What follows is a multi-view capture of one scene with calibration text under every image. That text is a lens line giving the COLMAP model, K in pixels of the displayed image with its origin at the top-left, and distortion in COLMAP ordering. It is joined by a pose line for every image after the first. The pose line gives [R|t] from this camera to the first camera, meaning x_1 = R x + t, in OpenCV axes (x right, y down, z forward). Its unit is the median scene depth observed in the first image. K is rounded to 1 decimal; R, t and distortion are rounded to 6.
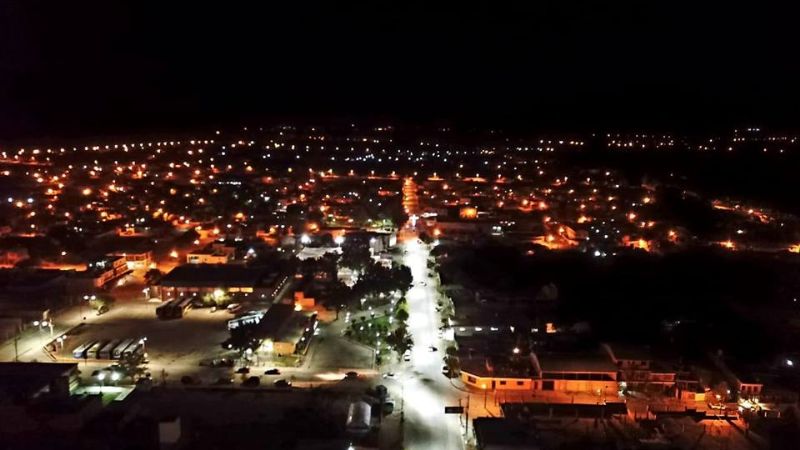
lens RADIAL K [[911.0, 0, 400.0], [0, 911.0, 225.0], [0, 0, 1]] dist [0.026967, -0.003627]
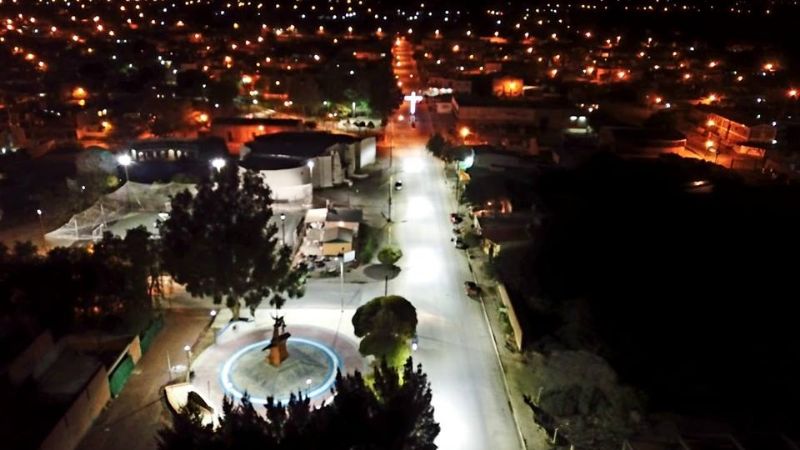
lens RADIAL K [[911.0, 0, 400.0], [0, 911.0, 225.0], [0, 0, 1]] dist [0.026967, -0.003627]
pose [[0.999945, -0.001162, 0.010444, 0.002535], [-0.000287, 0.990478, 0.137668, -0.007584], [-0.010504, -0.137663, 0.990423, 0.477513]]
